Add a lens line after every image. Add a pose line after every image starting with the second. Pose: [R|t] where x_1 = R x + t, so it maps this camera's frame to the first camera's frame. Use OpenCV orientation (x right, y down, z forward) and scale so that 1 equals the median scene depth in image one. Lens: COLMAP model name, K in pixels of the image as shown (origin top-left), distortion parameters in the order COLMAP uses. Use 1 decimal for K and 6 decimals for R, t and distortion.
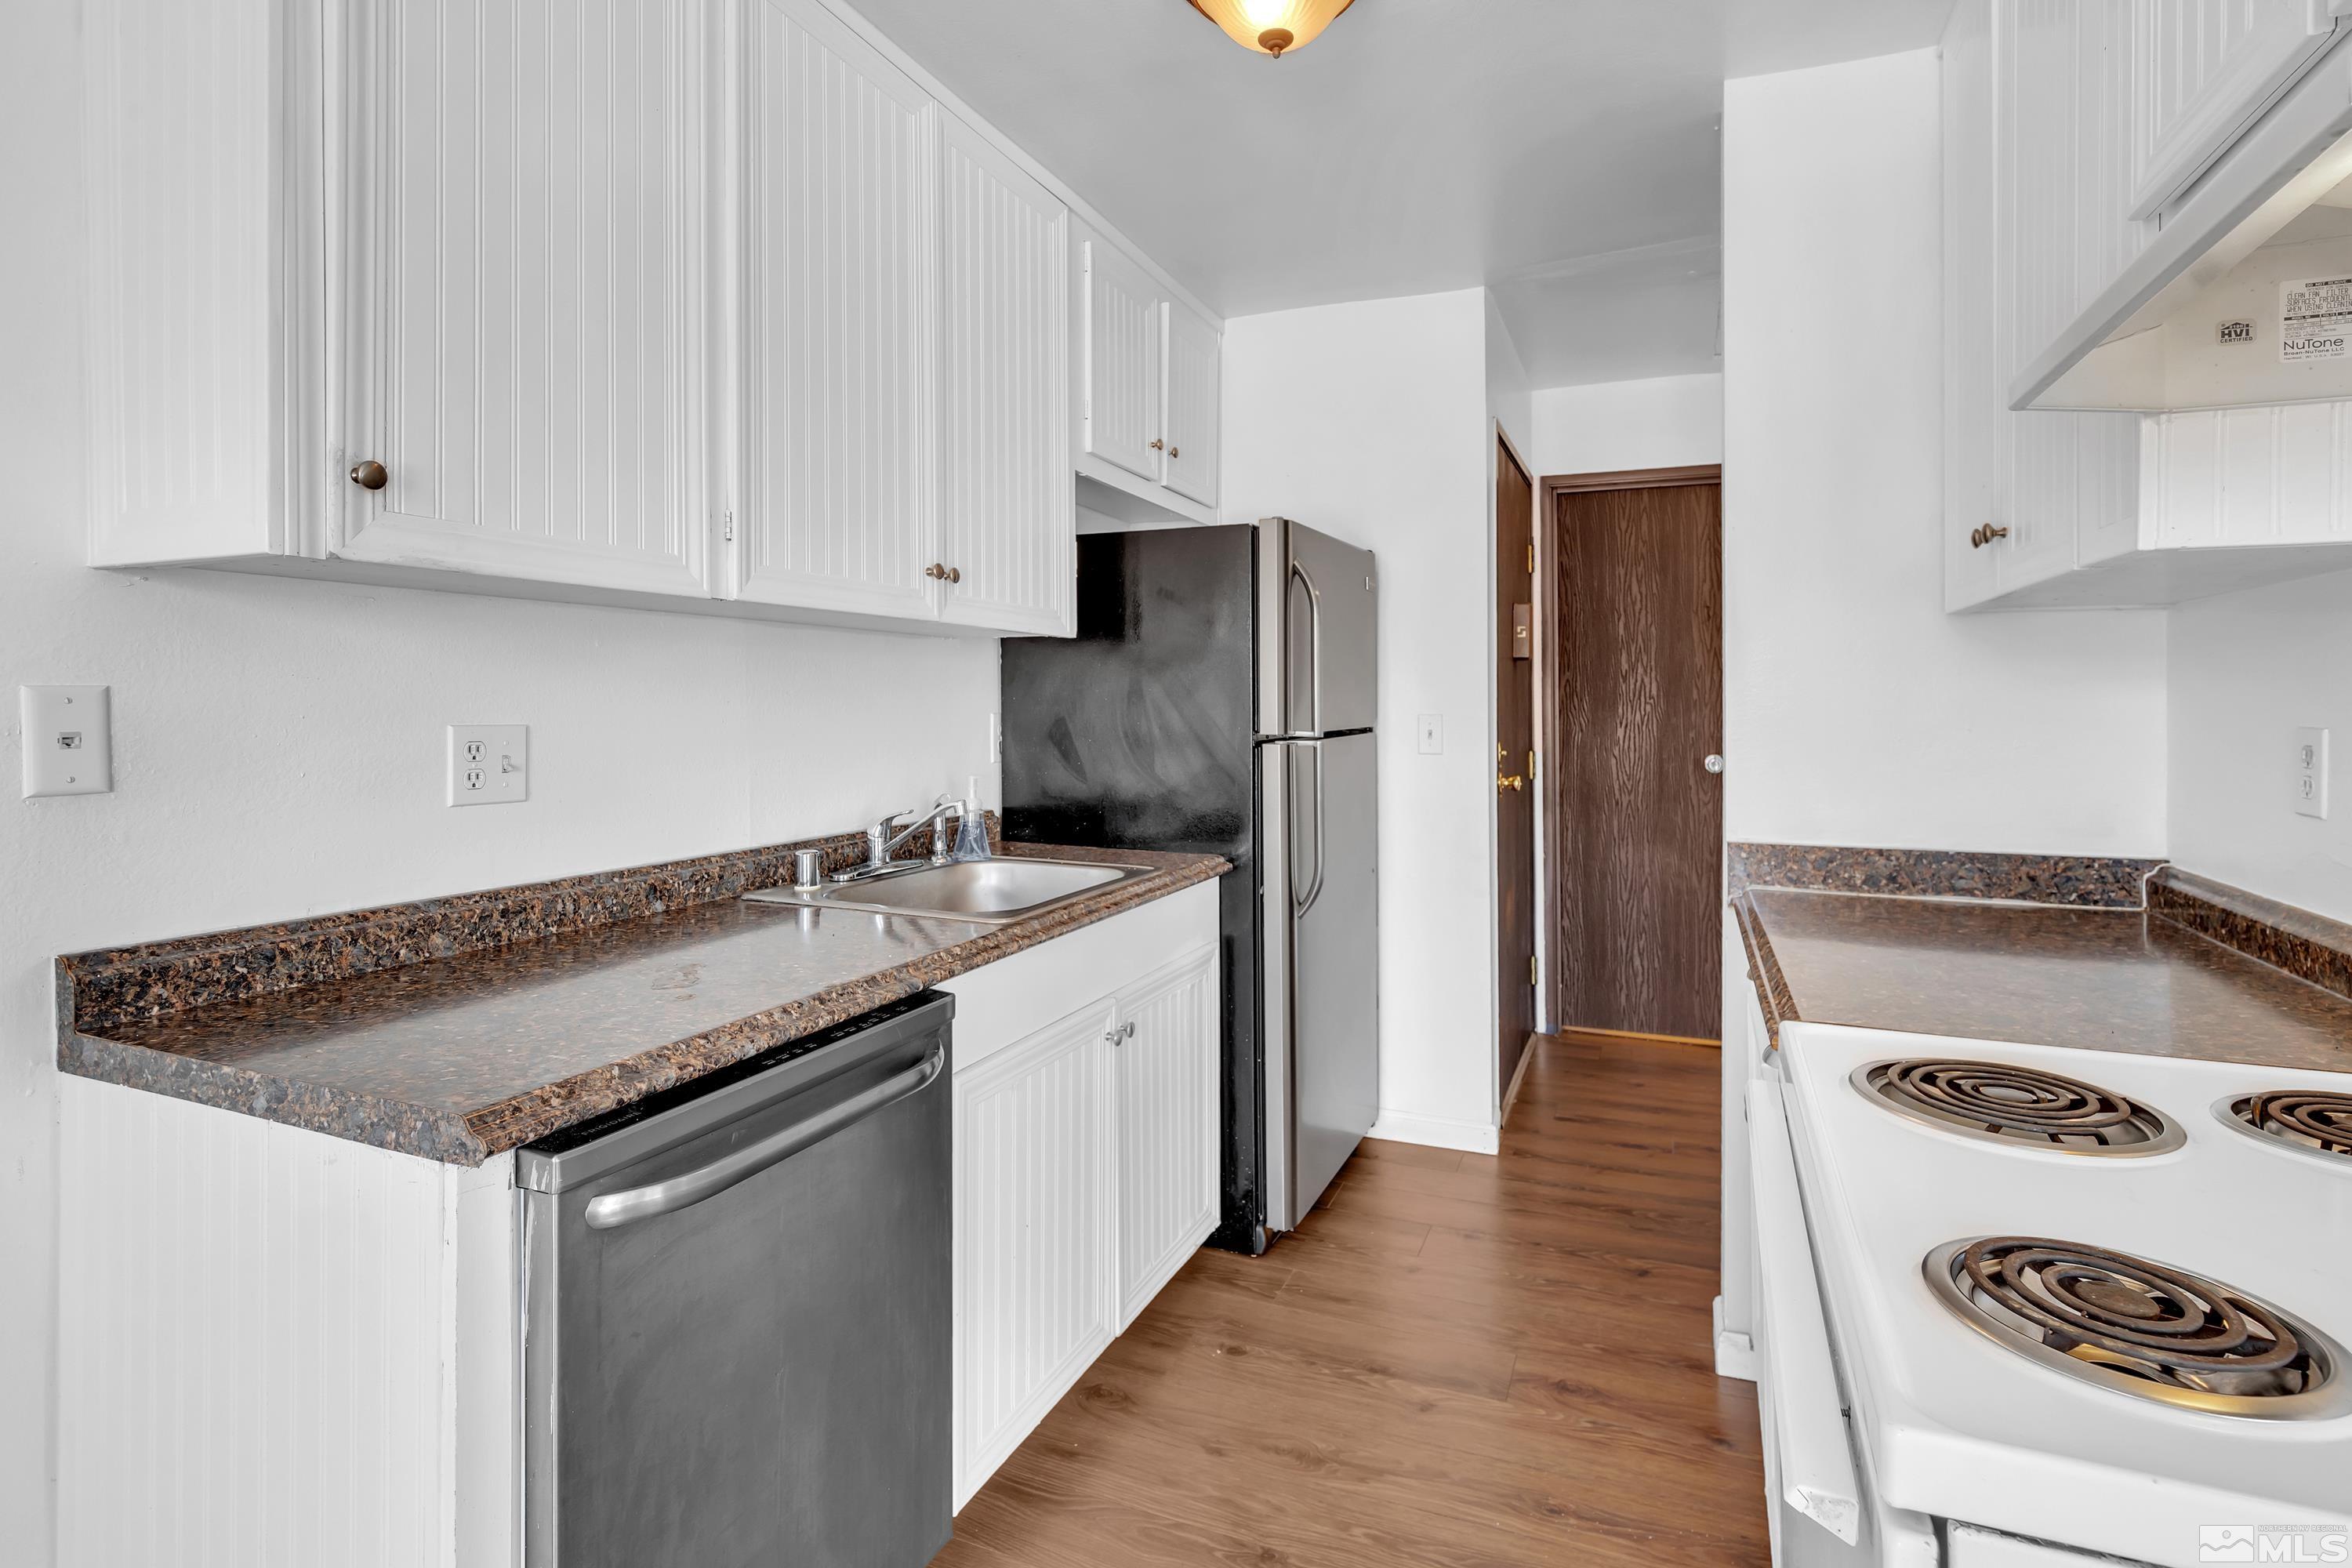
lens RADIAL K [[1143.1, 0, 1214.3], [0, 1143.1, 699.5], [0, 0, 1]] dist [0.003064, 0.000062]
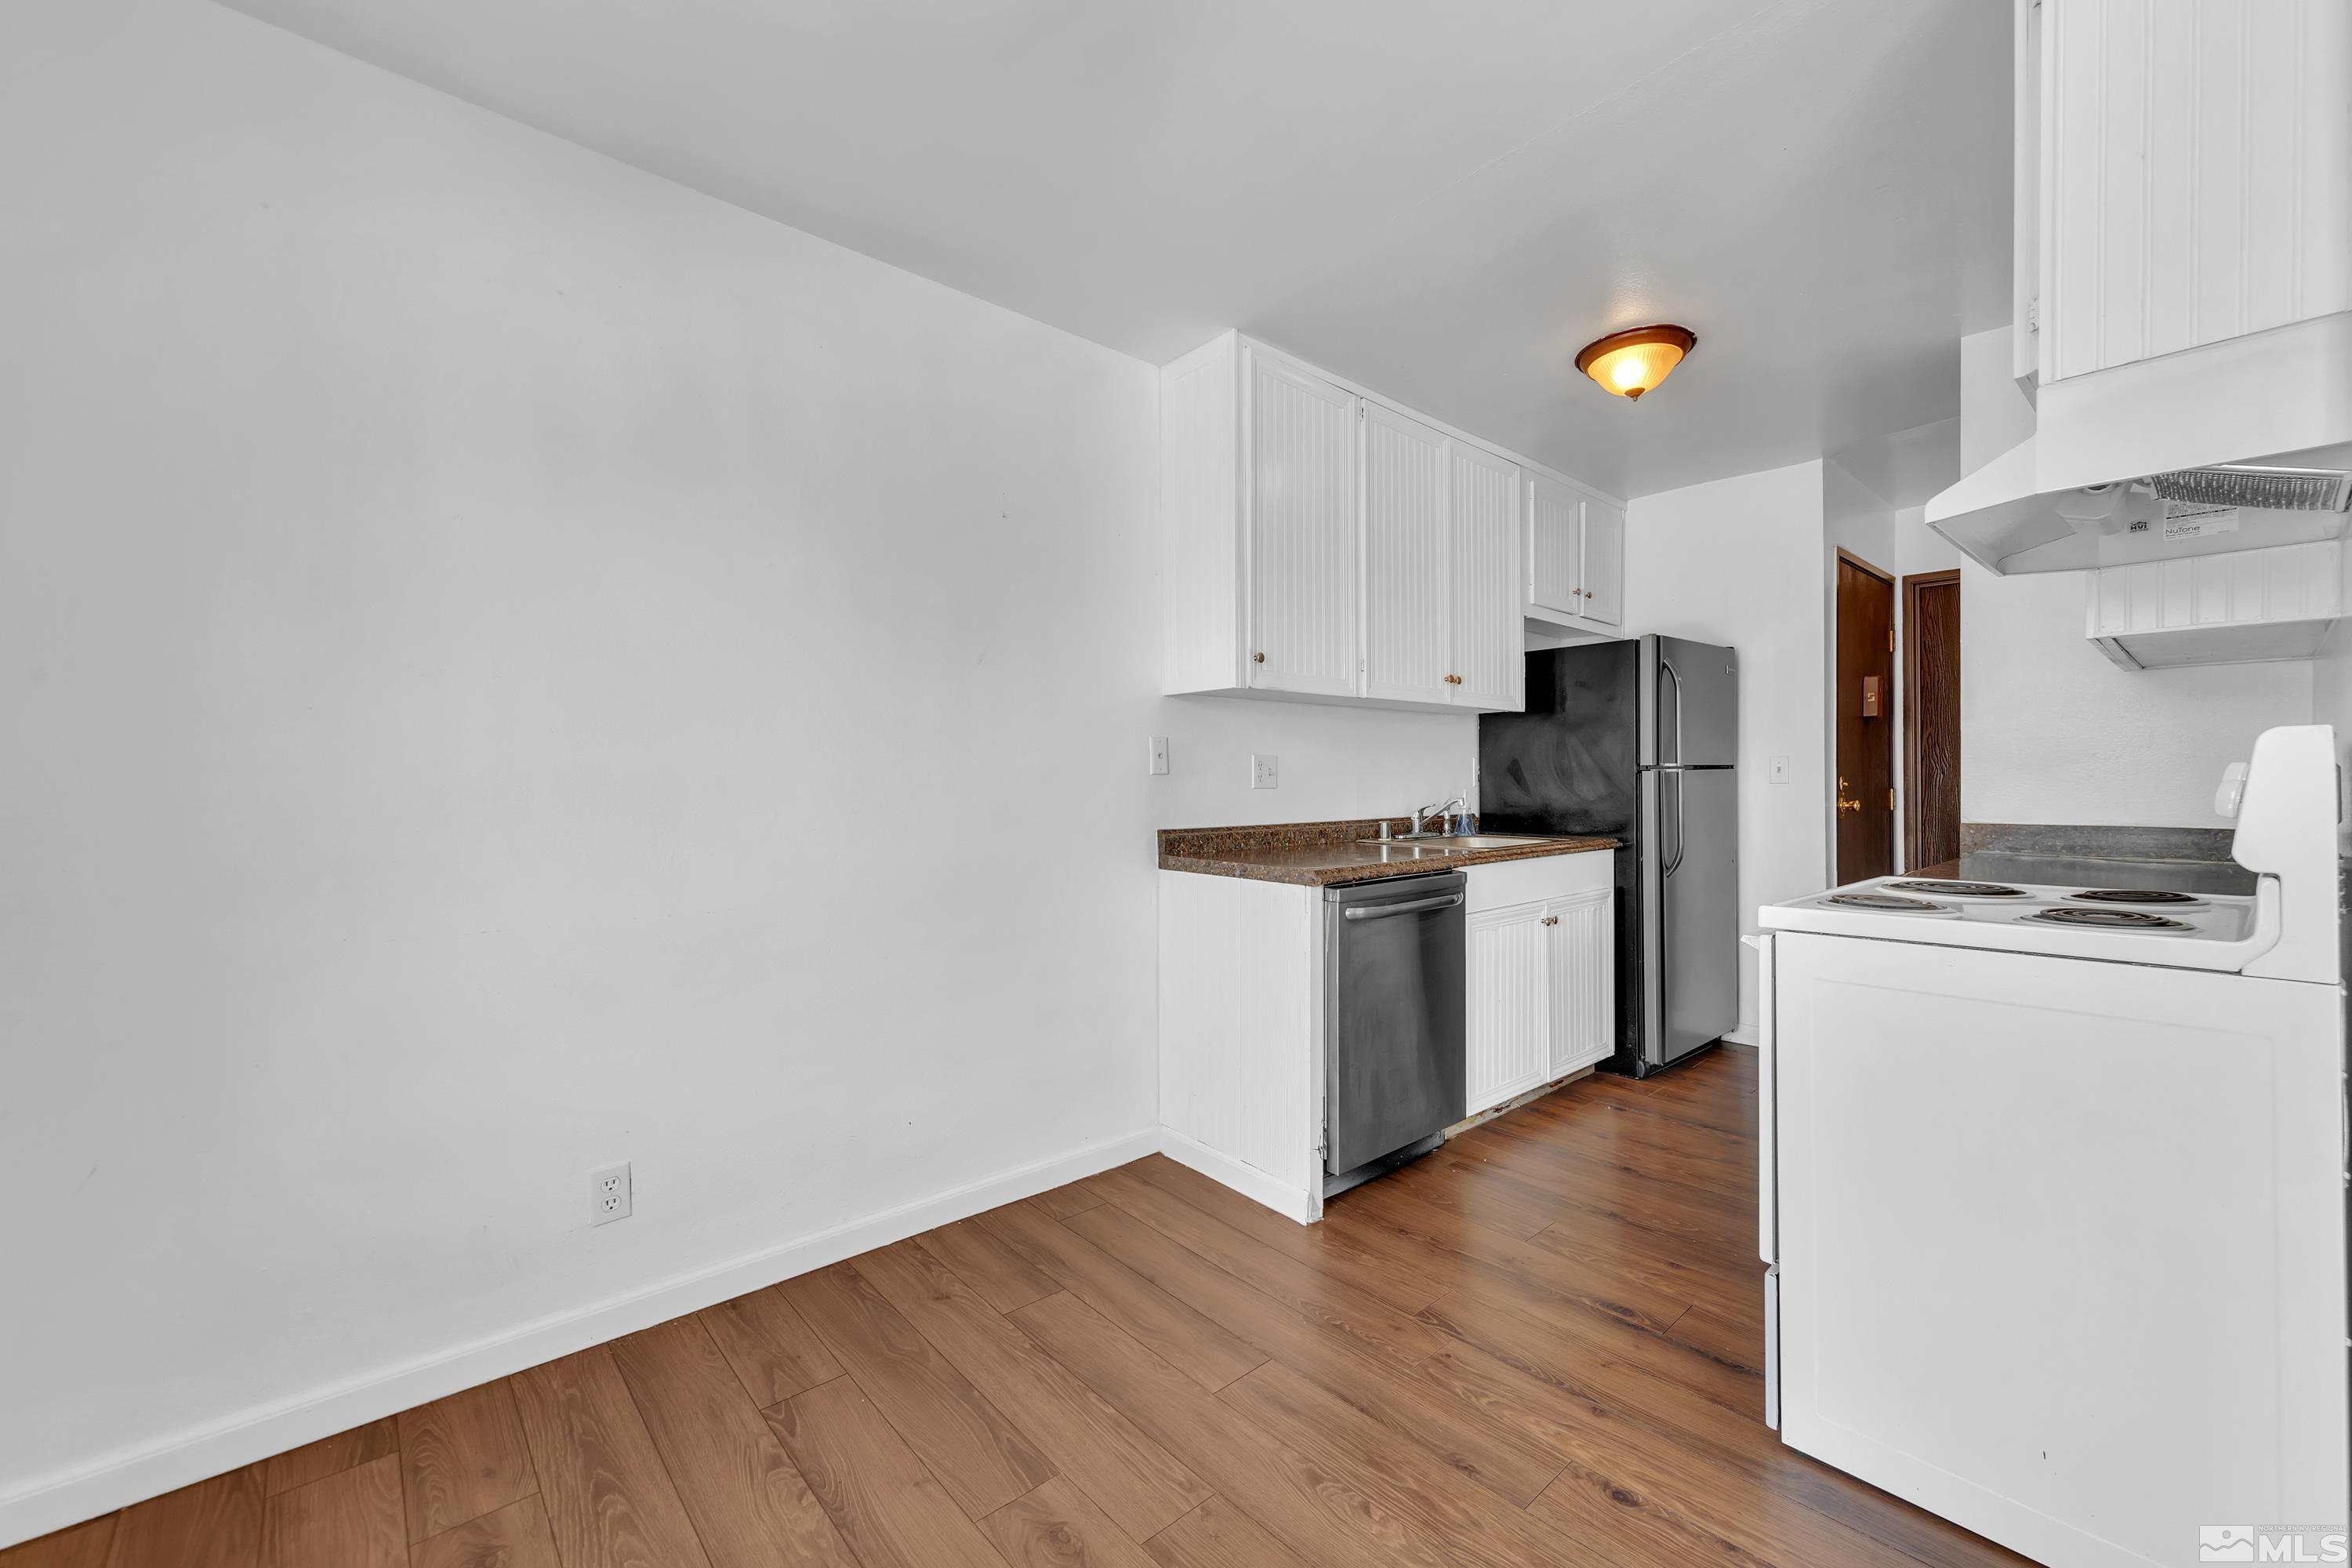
lens RADIAL K [[940.1, 0, 1201.2], [0, 940.1, 799.4], [0, 0, 1]] dist [0.003313, 0.000148]
pose [[0.899579, 0.002124, -0.436753, 0.076378], [0.008406, 0.999719, 0.022177, 0.054073], [0.436678, -0.023621, 0.899308, -0.628643]]
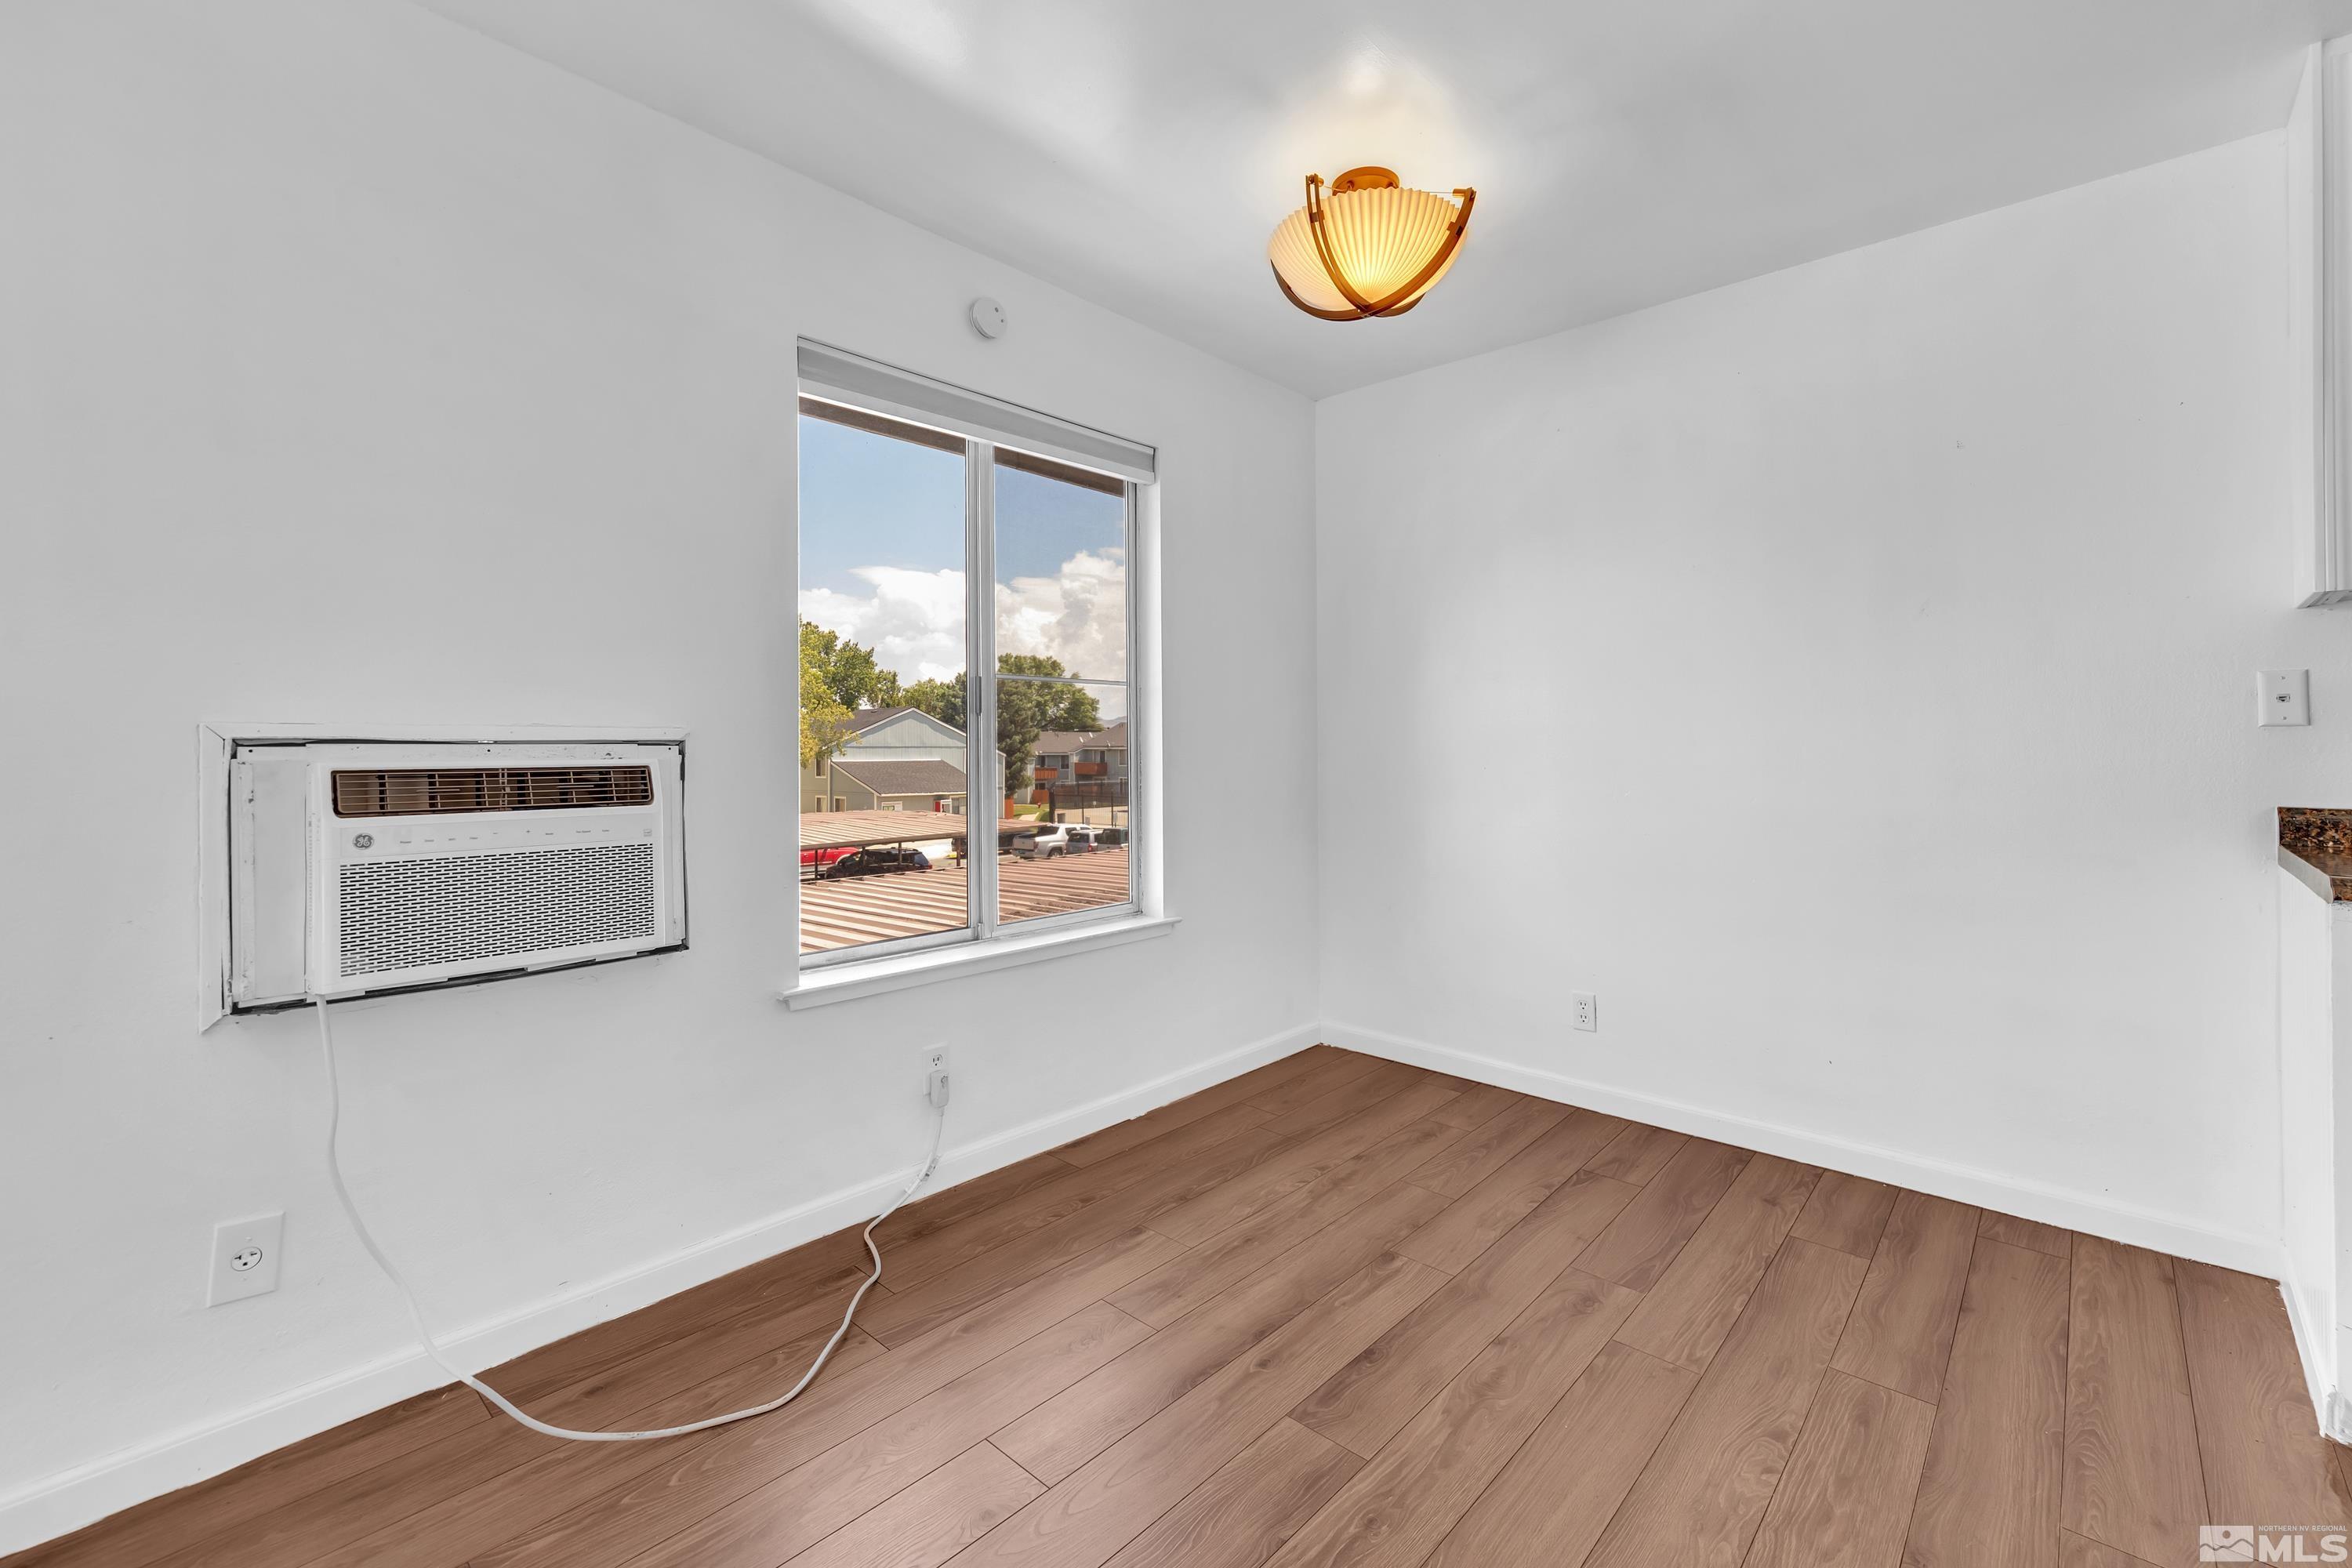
lens RADIAL K [[993.7, 0, 1198.6], [0, 993.7, 739.4], [0, 0, 1]] dist [0.002063, 0.000234]
pose [[-0.344207, -0.004581, -0.938882, 0.722721], [0.008041, 0.999937, -0.007826, 0.060938], [0.938859, -0.010243, -0.344149, -0.091116]]
